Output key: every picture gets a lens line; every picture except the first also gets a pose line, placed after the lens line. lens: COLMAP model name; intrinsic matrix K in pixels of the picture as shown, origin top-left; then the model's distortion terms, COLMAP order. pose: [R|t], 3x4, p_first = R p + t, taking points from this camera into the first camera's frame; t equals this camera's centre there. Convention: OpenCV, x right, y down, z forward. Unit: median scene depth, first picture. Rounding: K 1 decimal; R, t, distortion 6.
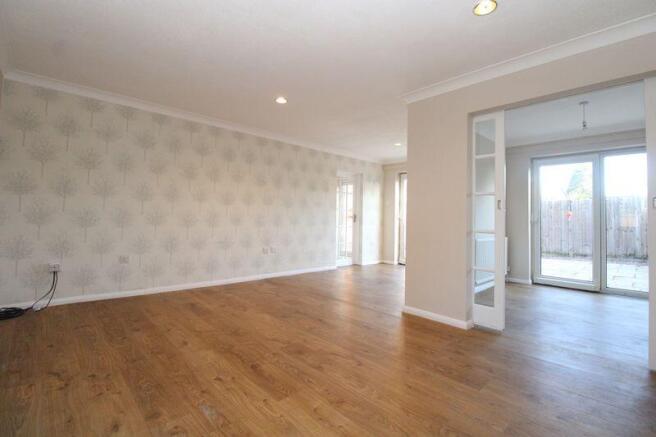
lens RADIAL K [[304.7, 0, 325.7], [0, 304.7, 207.9], [0, 0, 1]] dist [-0.029523, -0.000324]
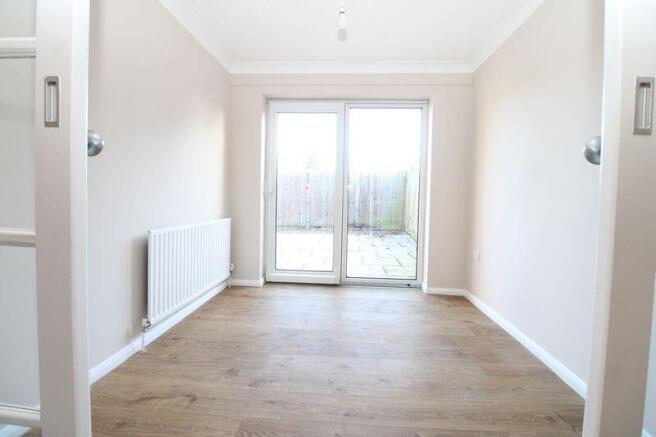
lens RADIAL K [[304.7, 0, 325.7], [0, 304.7, 207.9], [0, 0, 1]] dist [-0.029523, -0.000324]
pose [[0.731637, -0.029481, 0.681057, 0.317721], [-0.030526, 0.996645, 0.075935, 0.022333], [-0.681011, -0.076347, 0.728283, 0.404306]]
